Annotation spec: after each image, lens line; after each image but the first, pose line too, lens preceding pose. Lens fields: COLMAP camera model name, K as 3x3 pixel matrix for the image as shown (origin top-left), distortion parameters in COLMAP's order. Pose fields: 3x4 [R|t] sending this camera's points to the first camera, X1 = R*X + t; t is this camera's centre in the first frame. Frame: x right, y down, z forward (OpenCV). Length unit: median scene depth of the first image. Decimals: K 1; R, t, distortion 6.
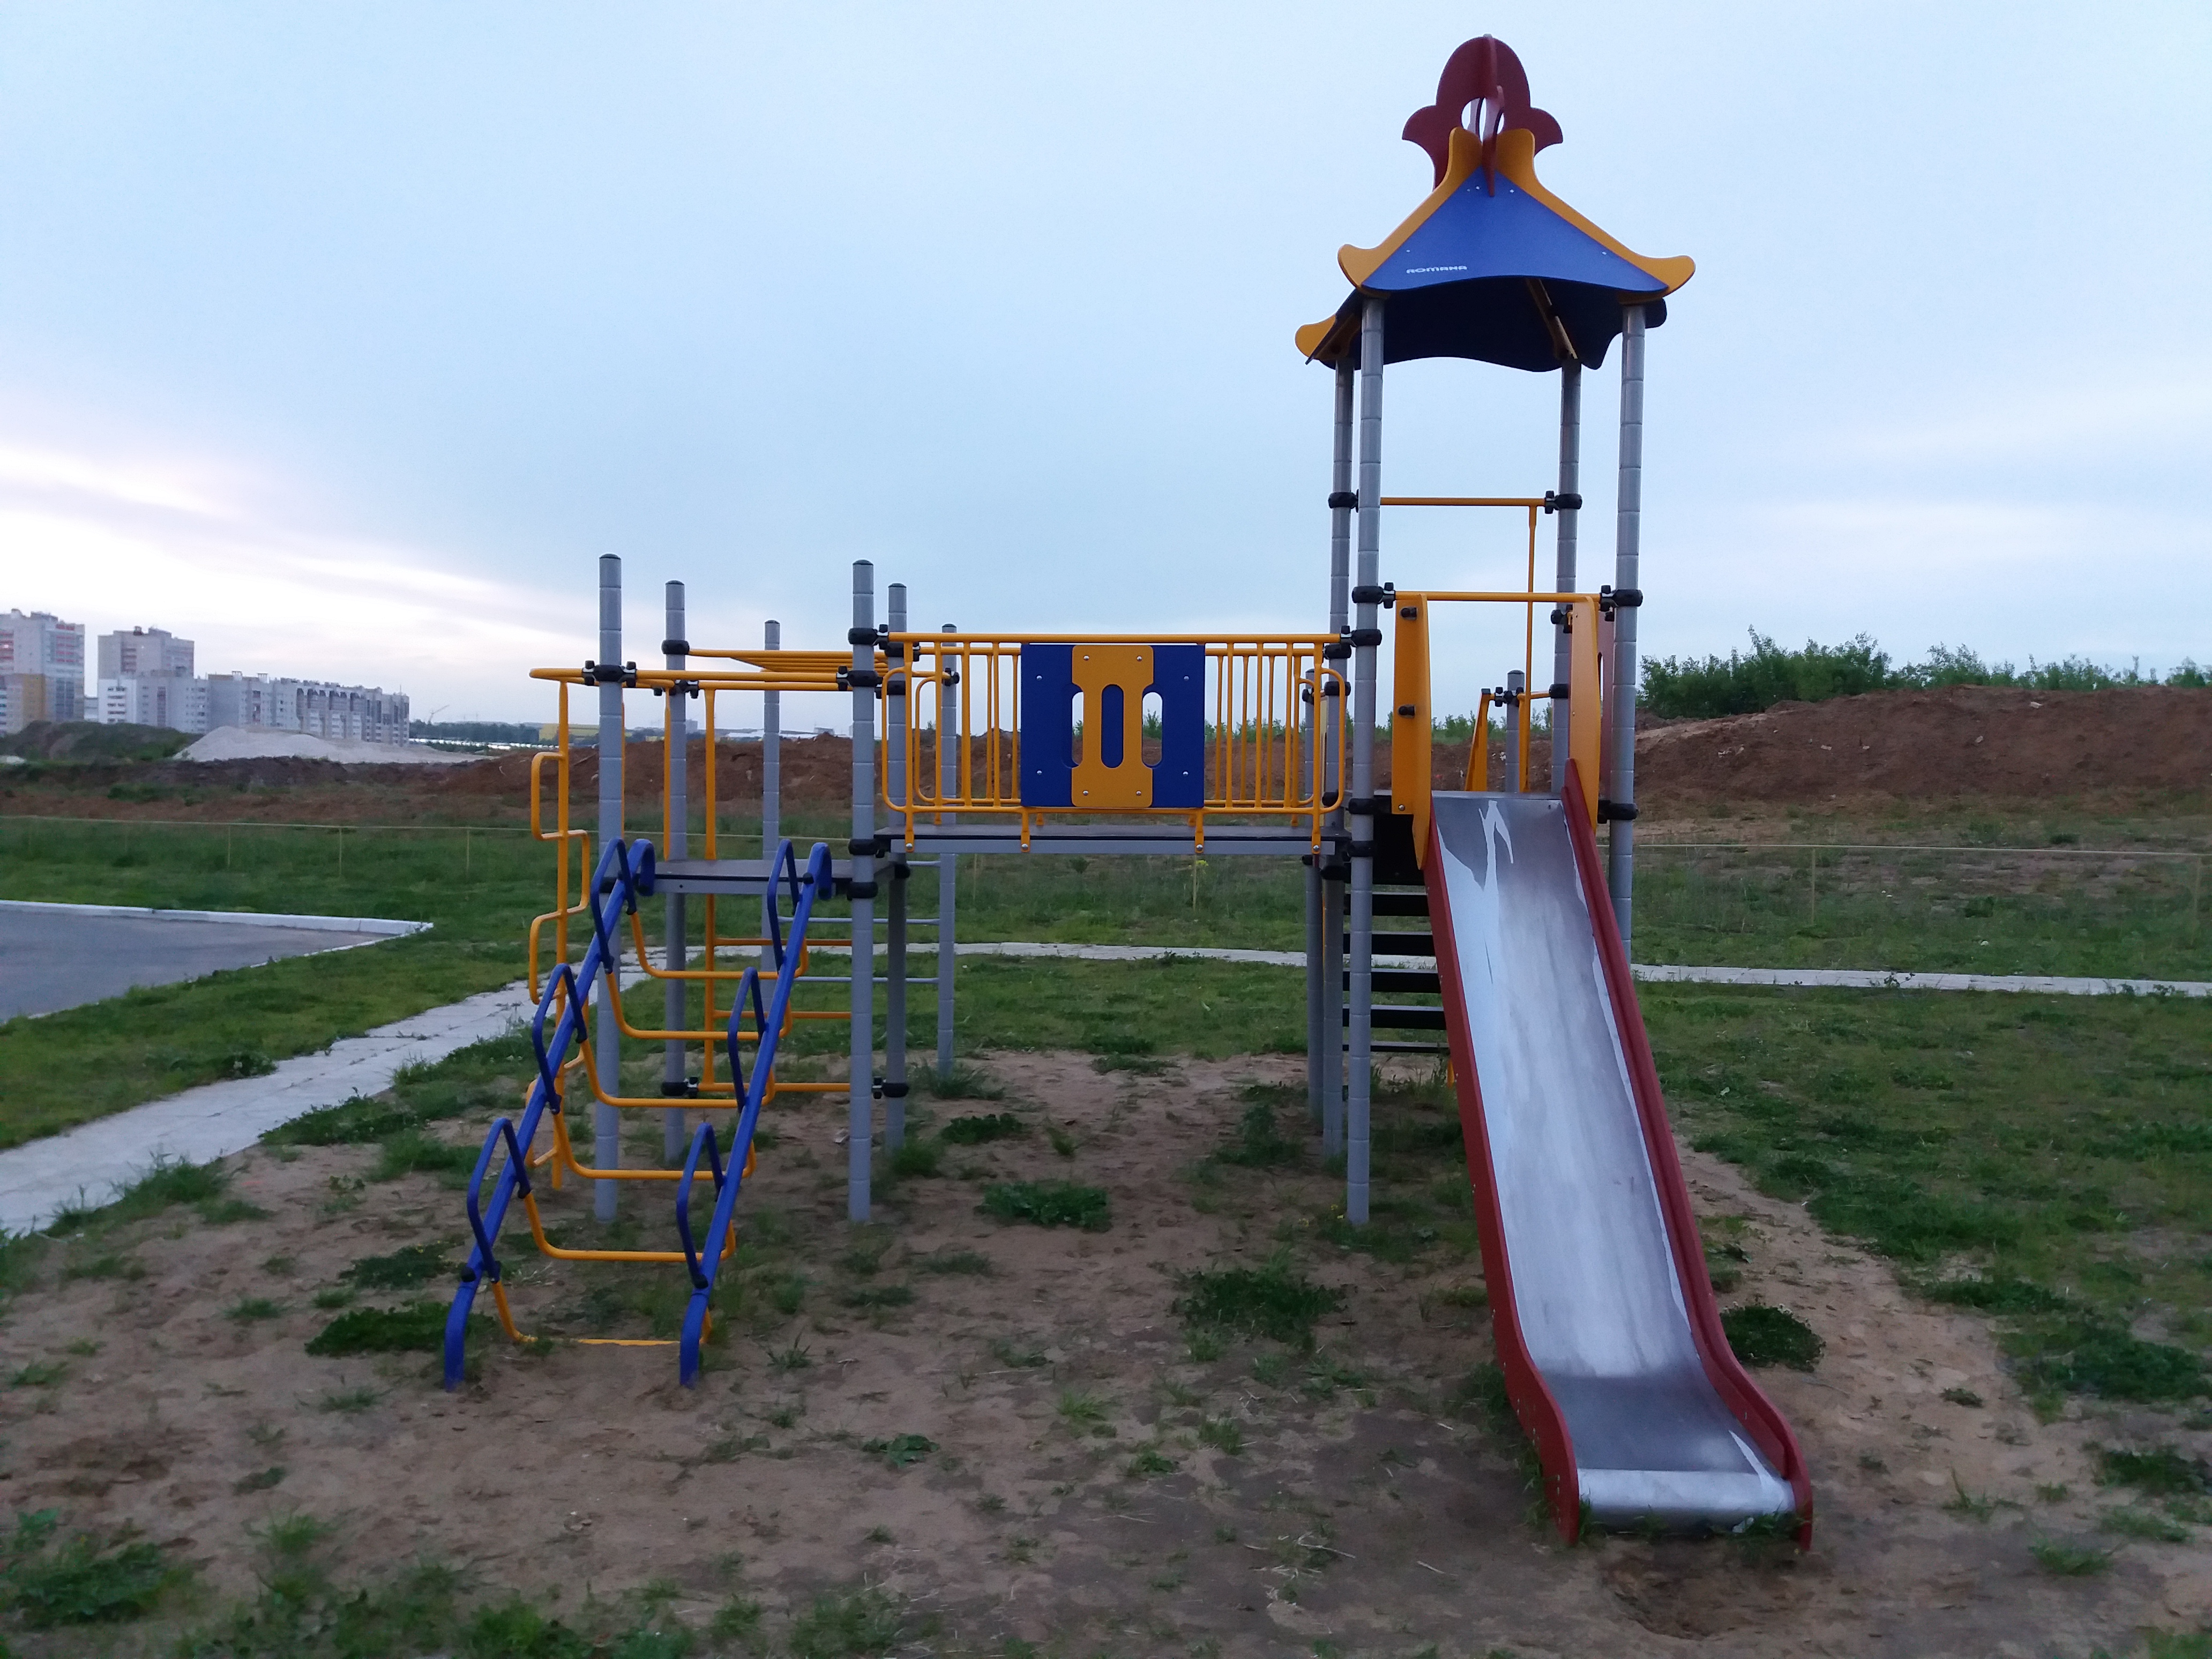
lens RADIAL K [[1769.0, 0, 1106.0], [0, 1769.0, 829.5], [0, 0, 1]] dist [0.047231, -0.074589]
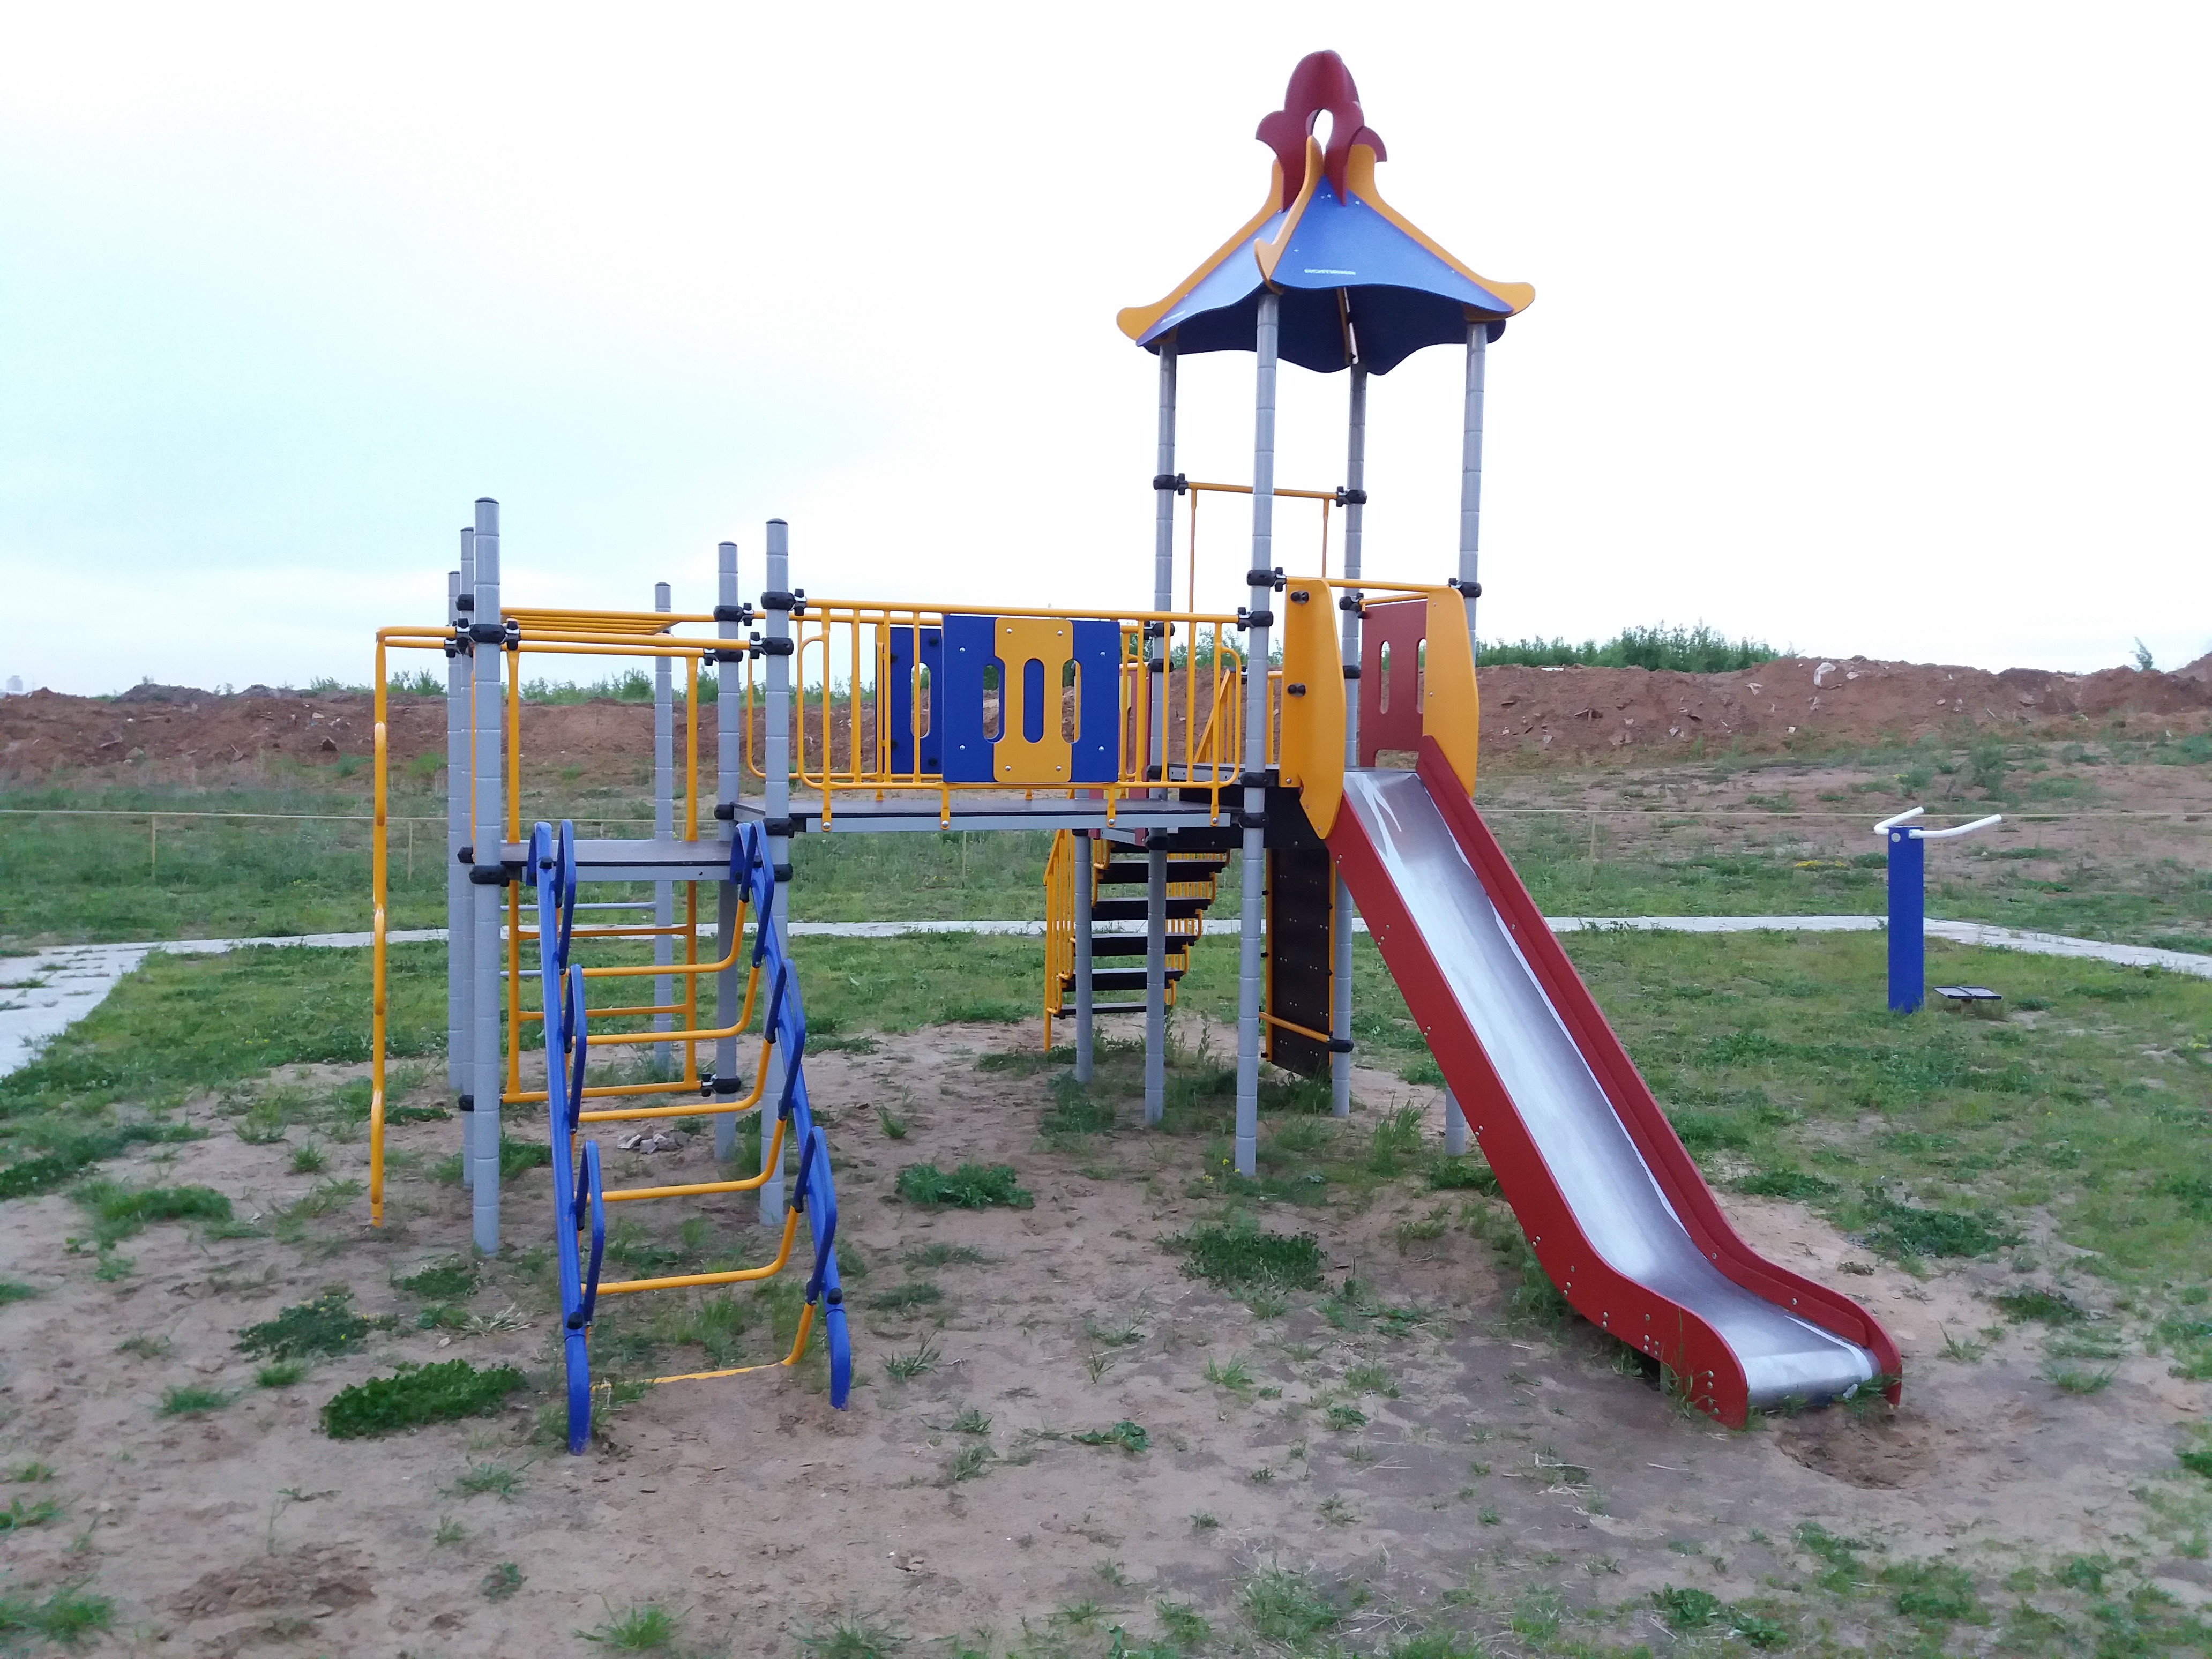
lens RADIAL K [[1766.4, 0, 1093.2], [0, 1766.4, 836.4], [0, 0, 1]] dist [0.063761, -0.104226]
pose [[0.923165, -0.019910, 0.383888, -0.407310], [0.010588, 0.999596, 0.026382, -0.009924], [-0.384258, -0.020290, 0.923003, 0.081296]]
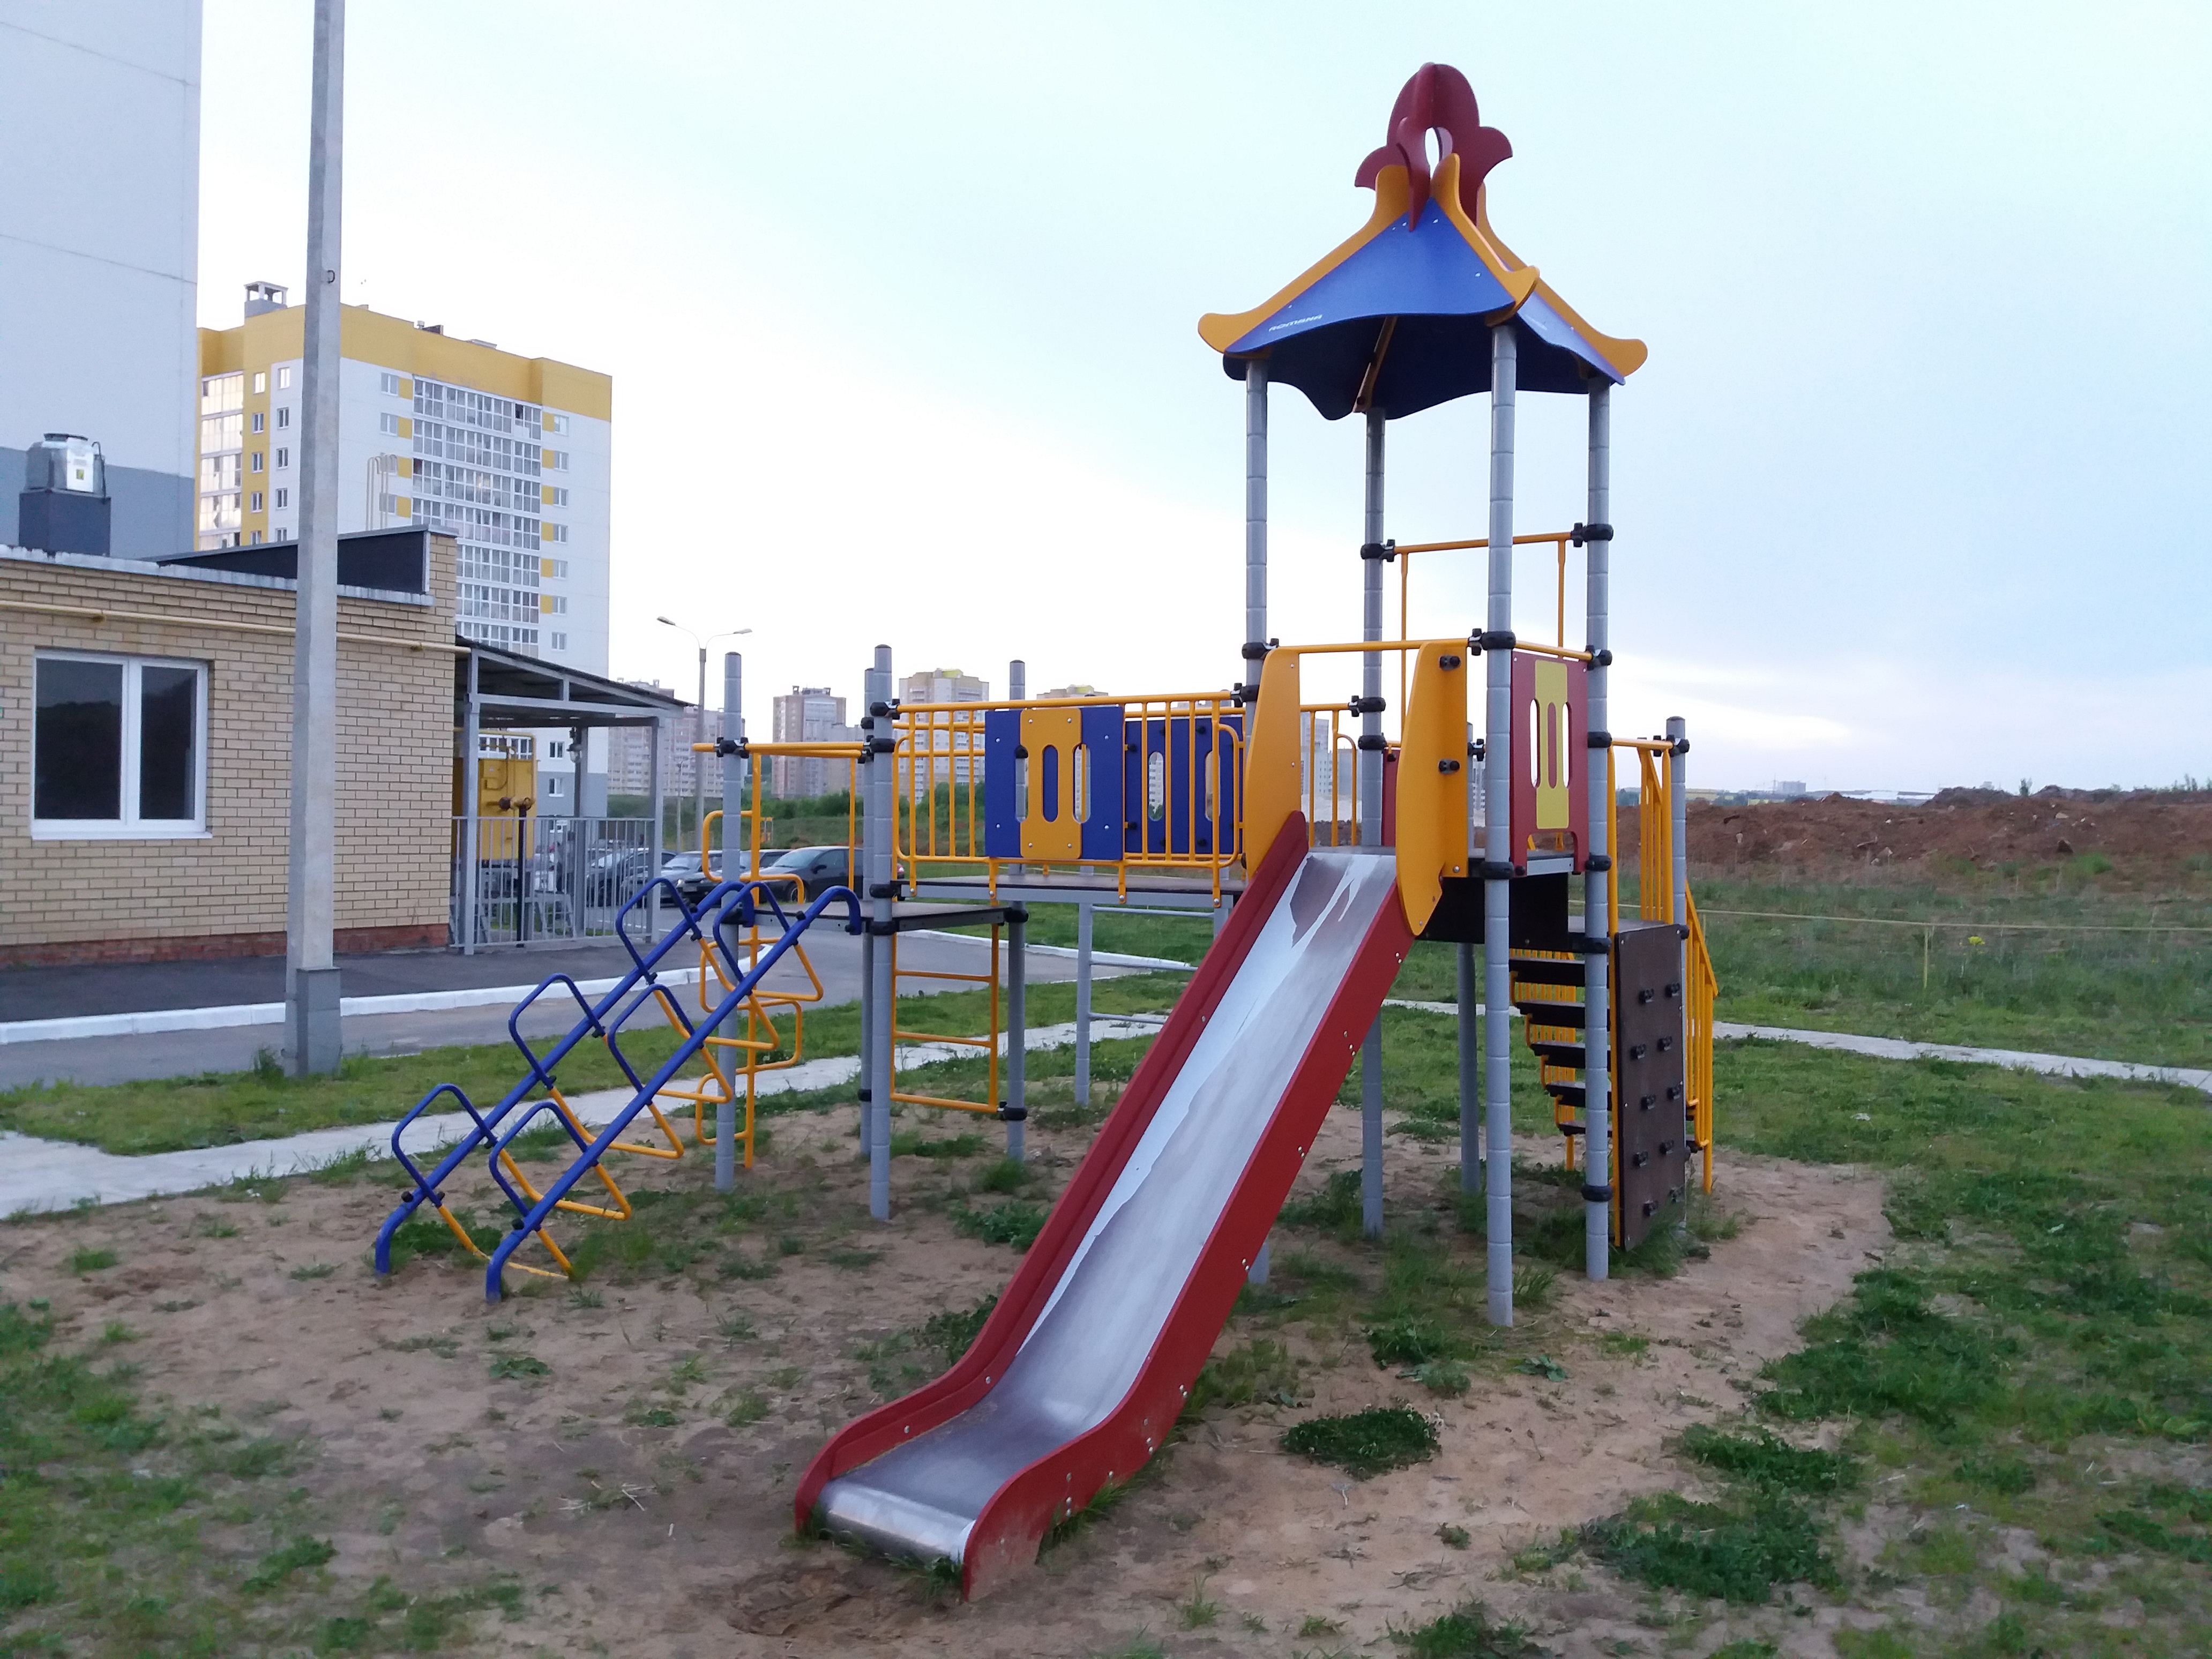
lens RADIAL K [[1769.0, 0, 1106.0], [0, 1769.0, 829.5], [0, 0, 1]] dist [0.047231, -0.074589]
pose [[0.833606, 0.003059, -0.552350, 0.738107], [-0.022679, 0.999331, -0.028692, -0.000654], [0.551893, 0.036445, 0.833118, 0.143311]]
